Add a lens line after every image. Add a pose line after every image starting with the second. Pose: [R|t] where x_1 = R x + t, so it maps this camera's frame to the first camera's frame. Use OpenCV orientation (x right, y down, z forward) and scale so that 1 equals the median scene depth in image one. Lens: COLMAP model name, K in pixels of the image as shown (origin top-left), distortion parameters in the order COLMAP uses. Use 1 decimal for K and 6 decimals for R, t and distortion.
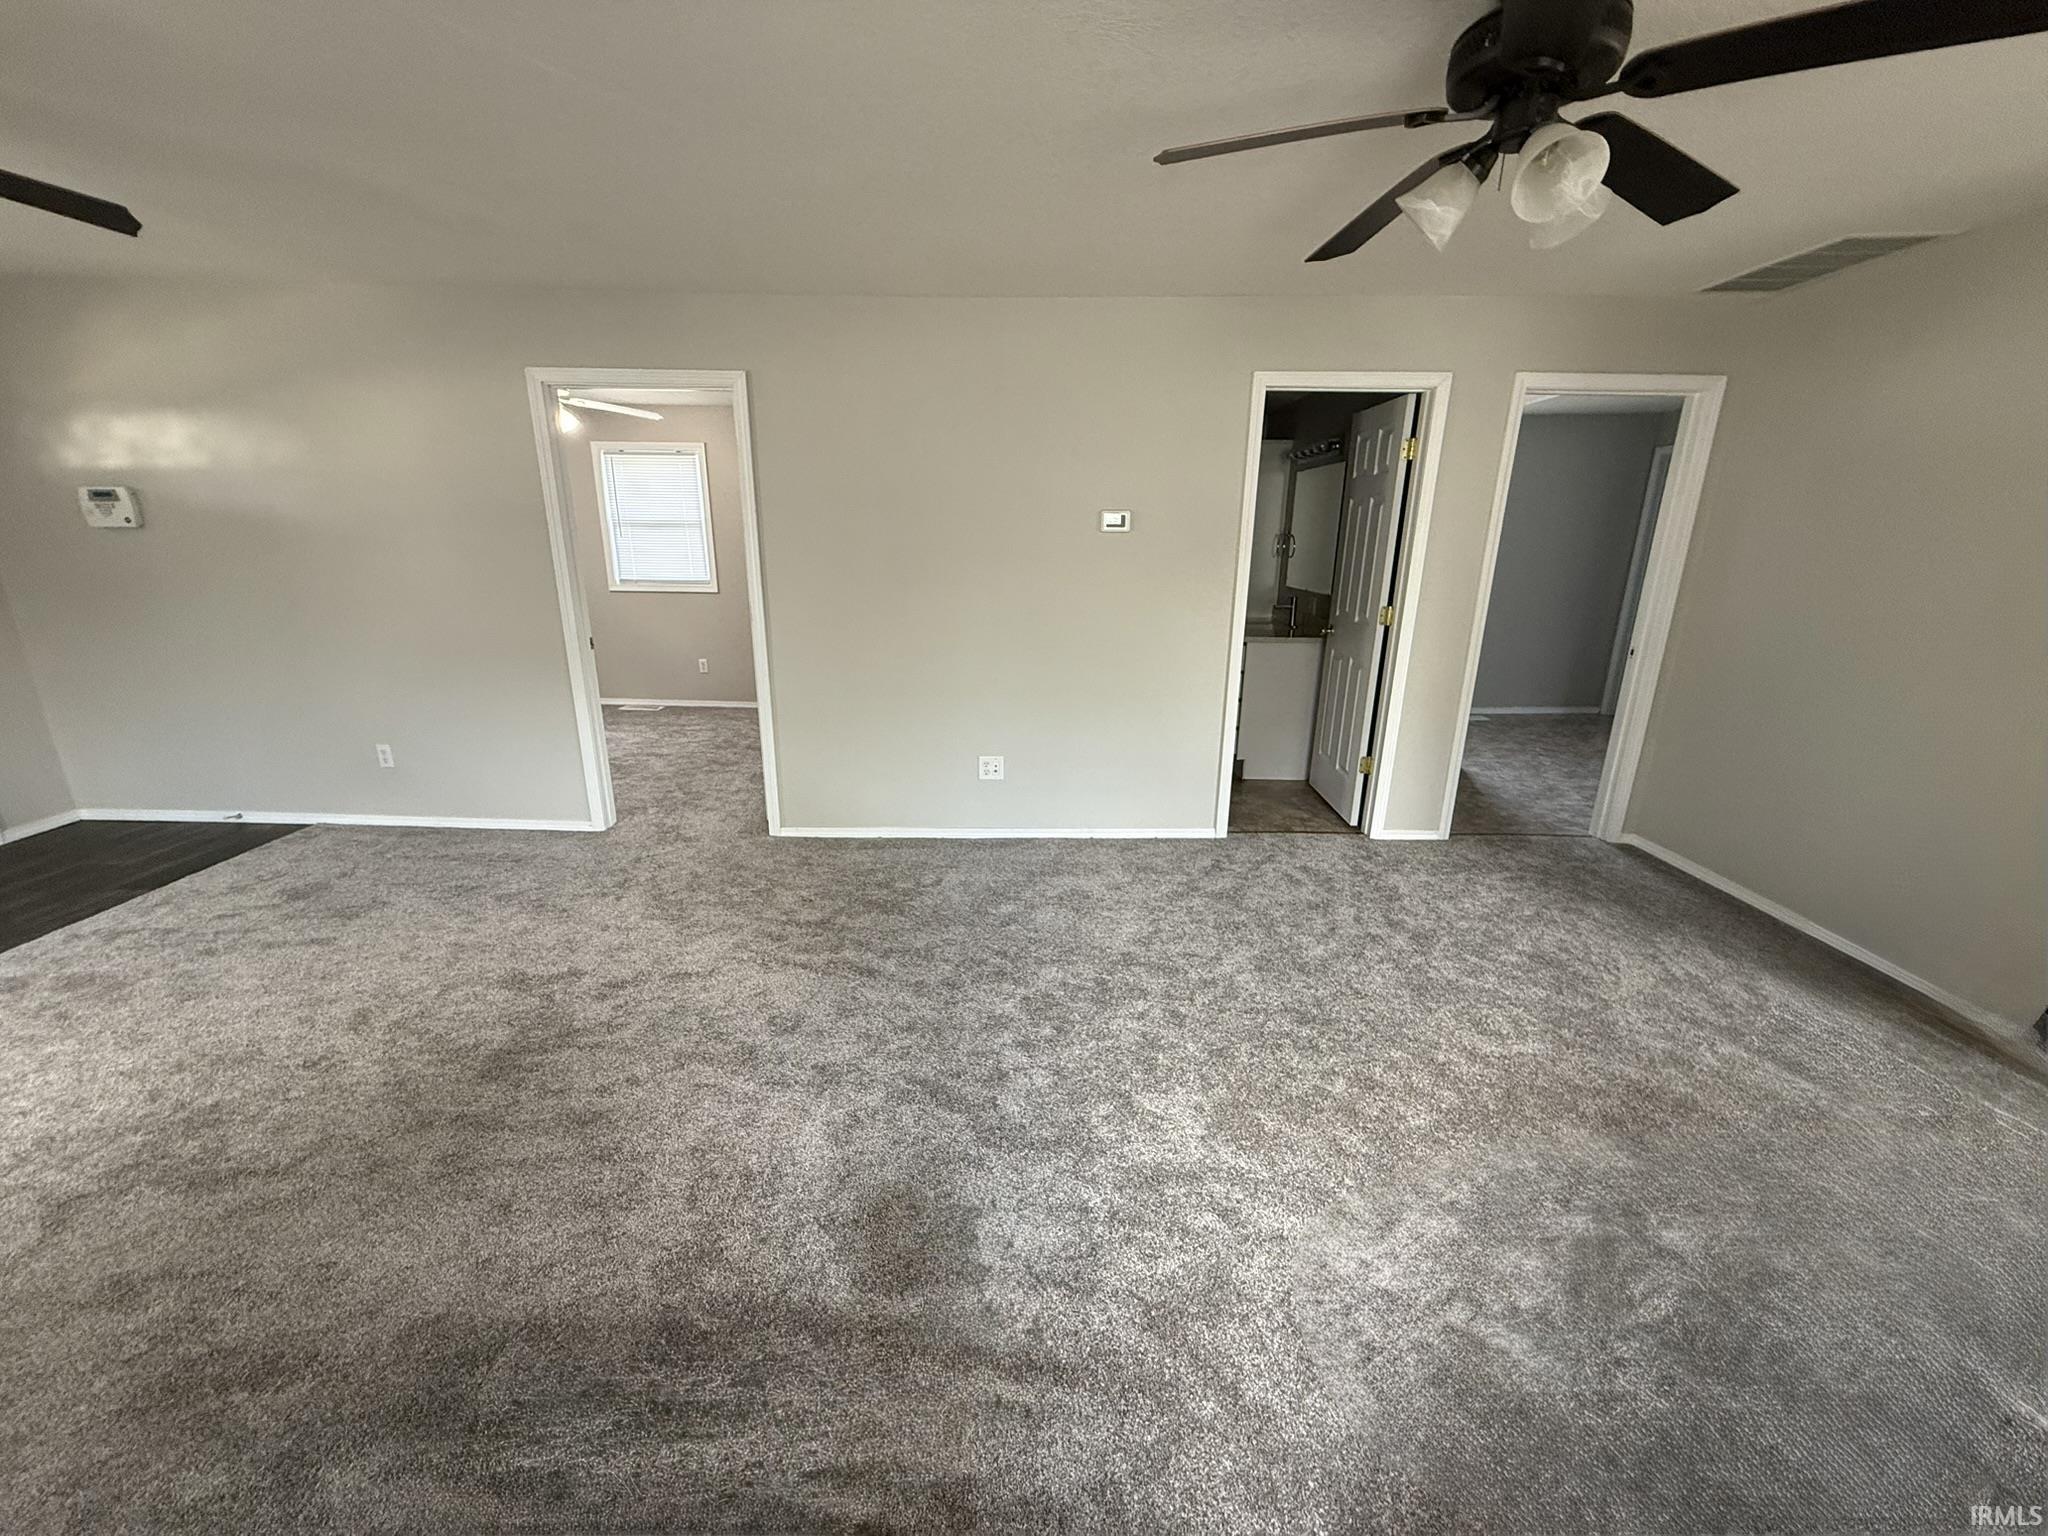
lens RADIAL K [[808.3, 0, 1018.0], [0, 808.3, 766.5], [0, 0, 1]] dist [0.000933, -0.000080]
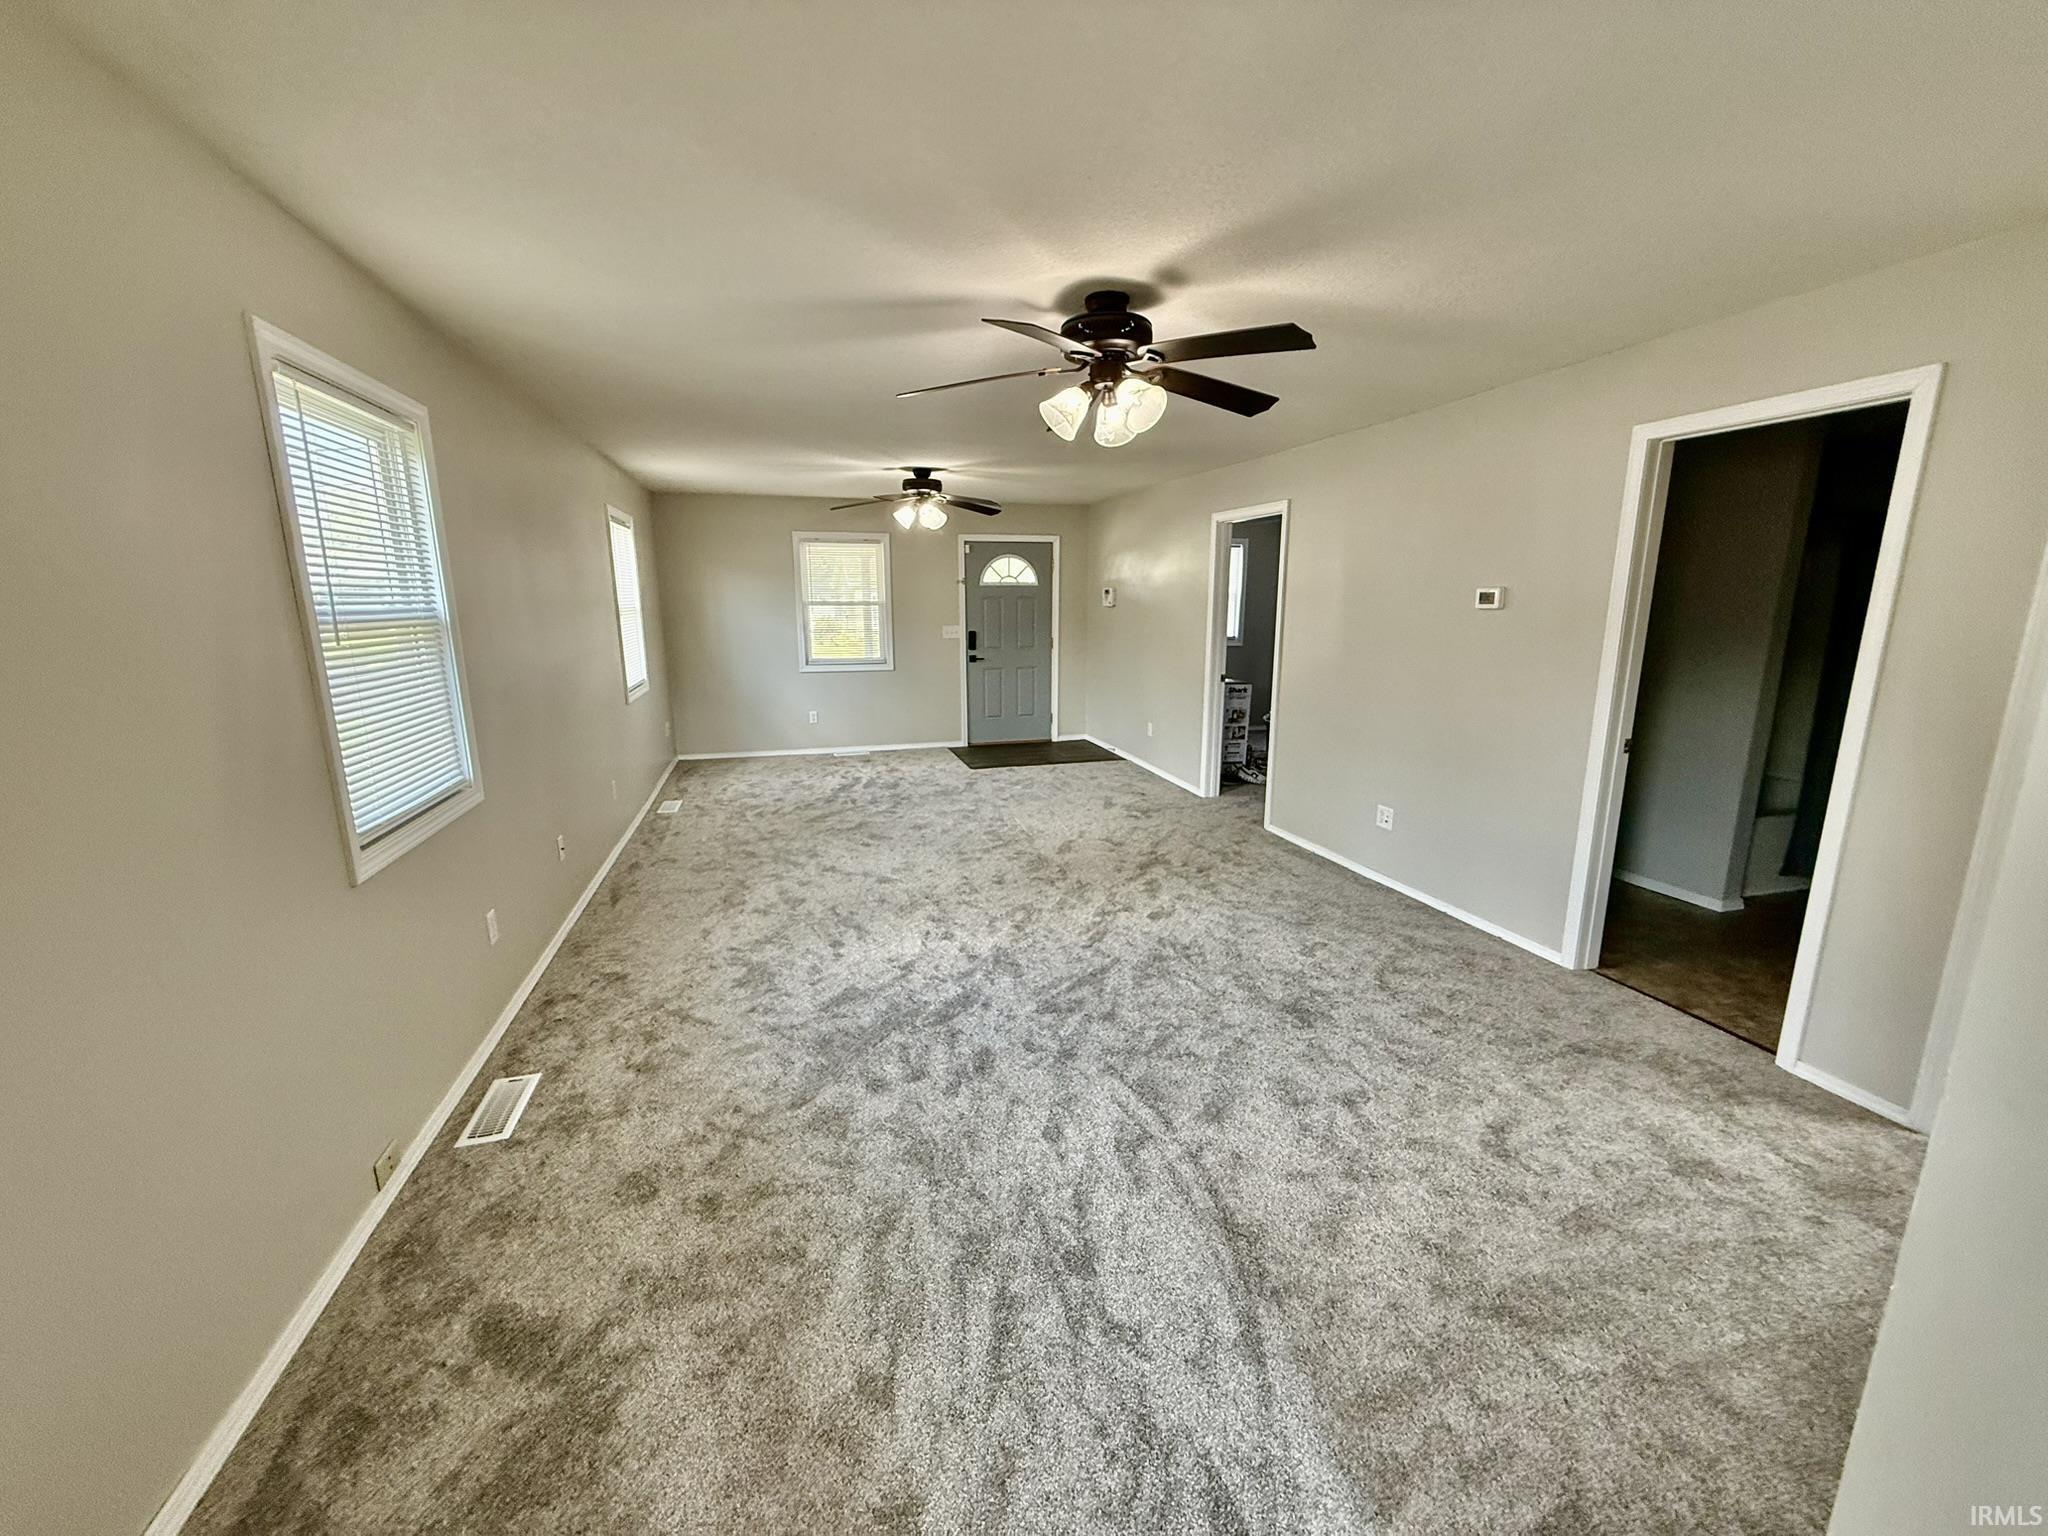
lens RADIAL K [[810.5, 0, 1019.0], [0, 810.5, 765.6], [0, 0, 1]] dist [0.000126, 0.000250]
pose [[0.284124, 0.183497, -0.941064, 0.846934], [-0.260993, 0.959253, 0.108245, -0.055439], [0.922581, 0.214856, 0.320438, 0.167246]]
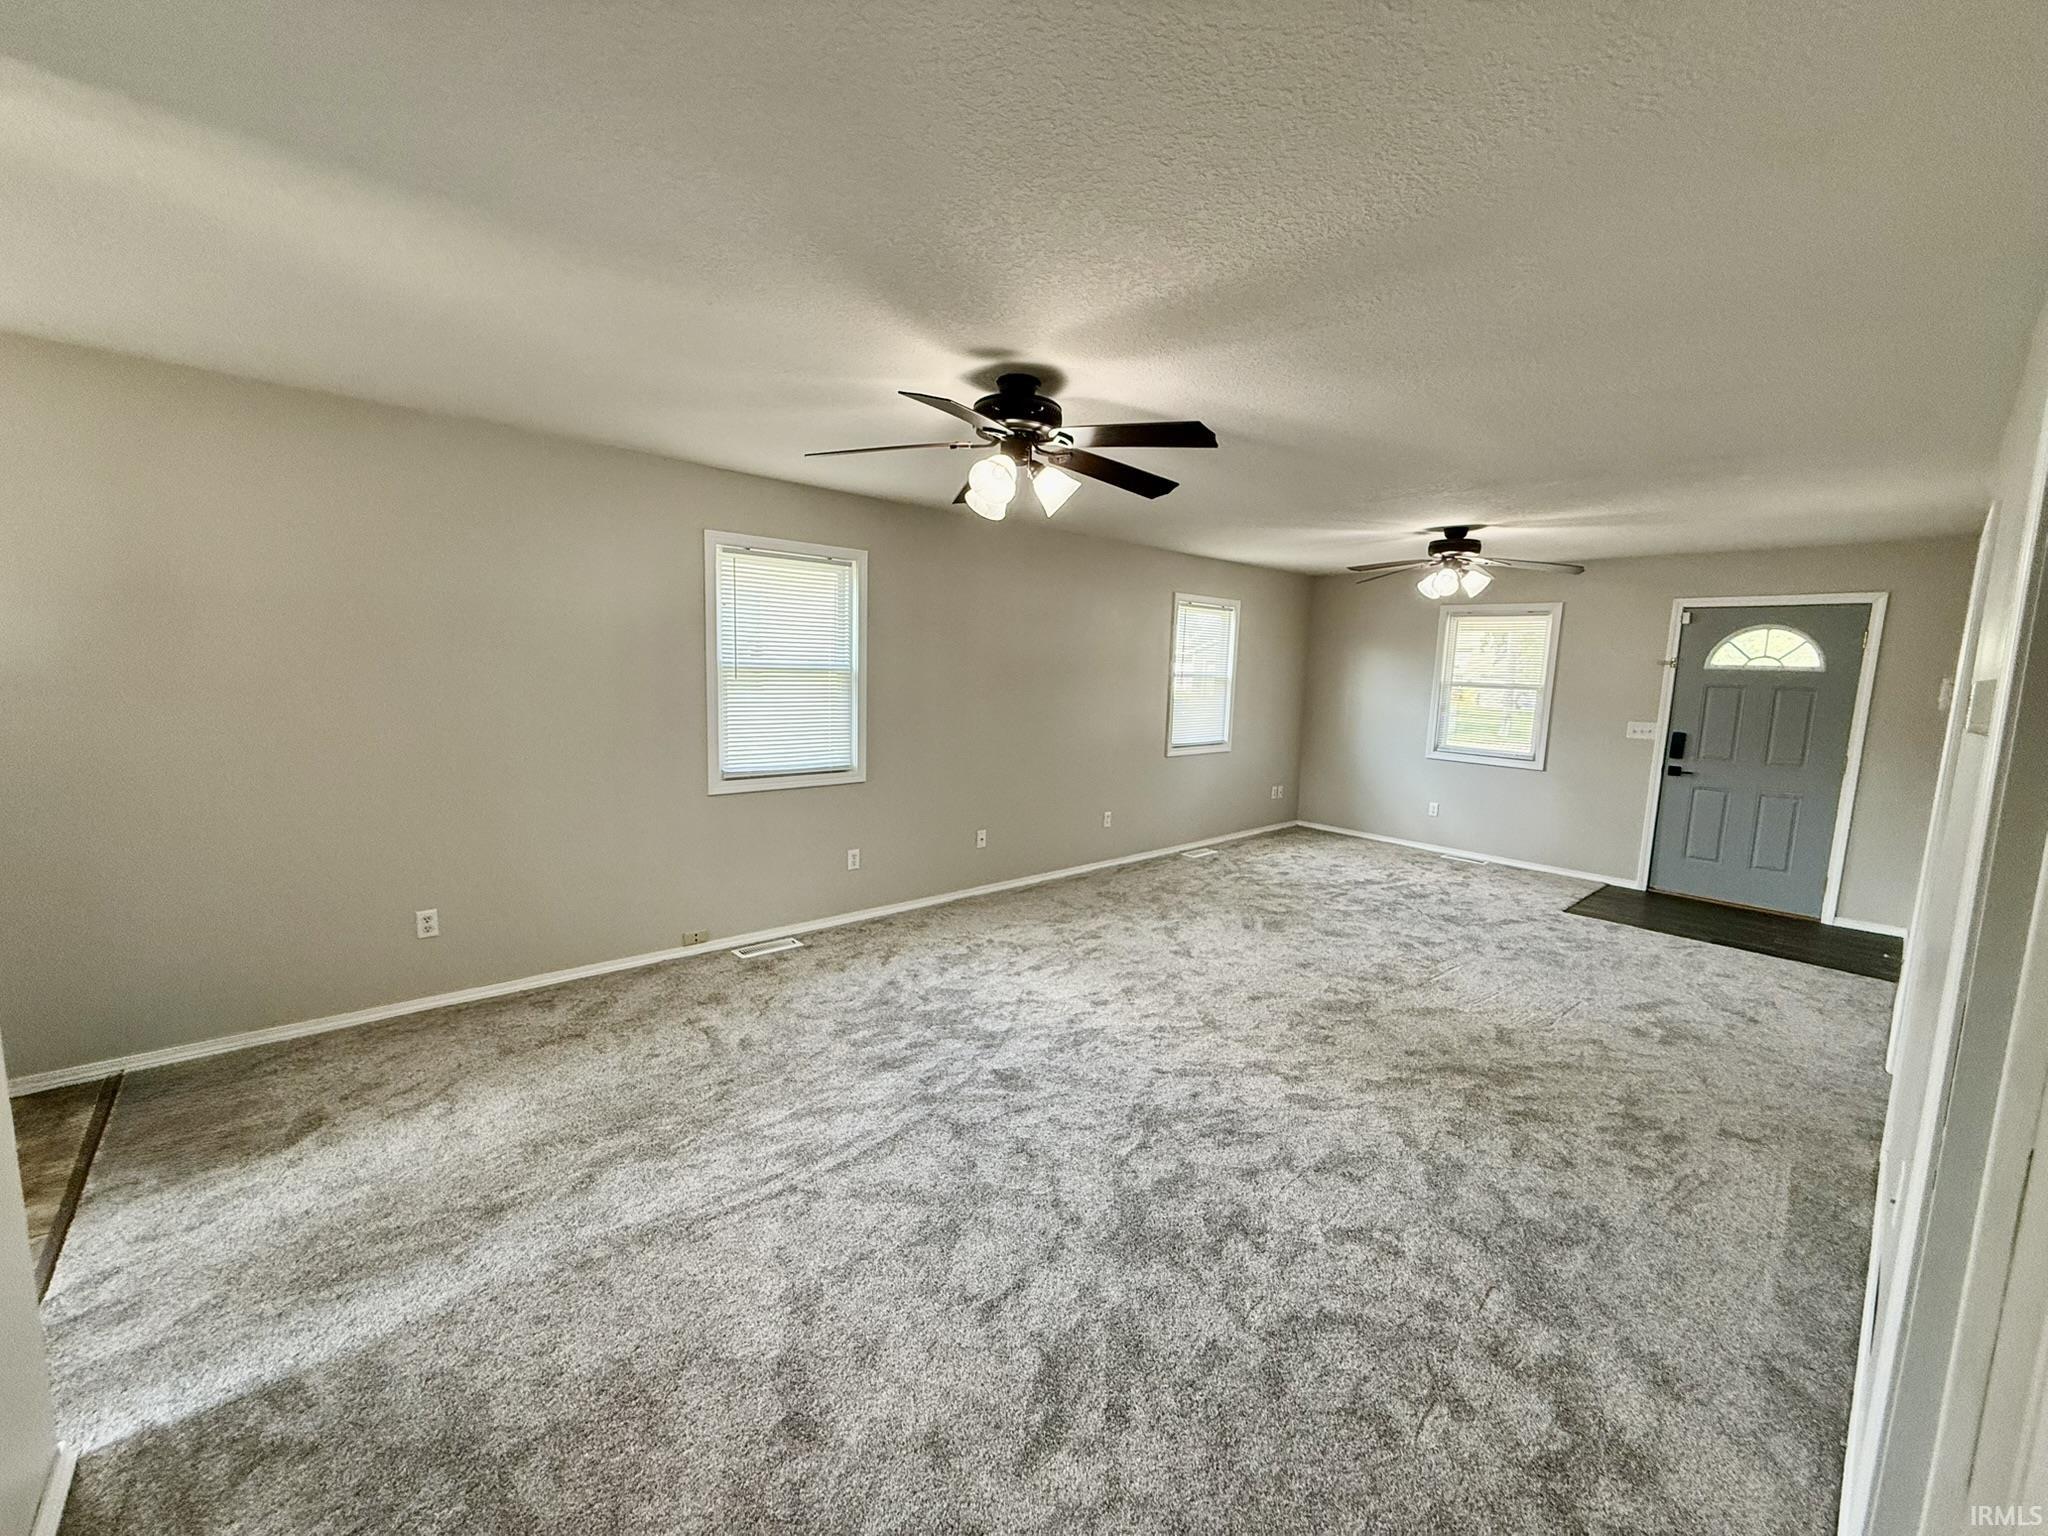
lens RADIAL K [[810.5, 0, 1019.0], [0, 810.5, 765.6], [0, 0, 1]] dist [0.000126, 0.000250]
pose [[-0.735643, 0.051917, -0.675376, 0.670089], [-0.226777, 0.920644, 0.317785, -0.265653], [0.638280, 0.386936, -0.665492, 0.869785]]
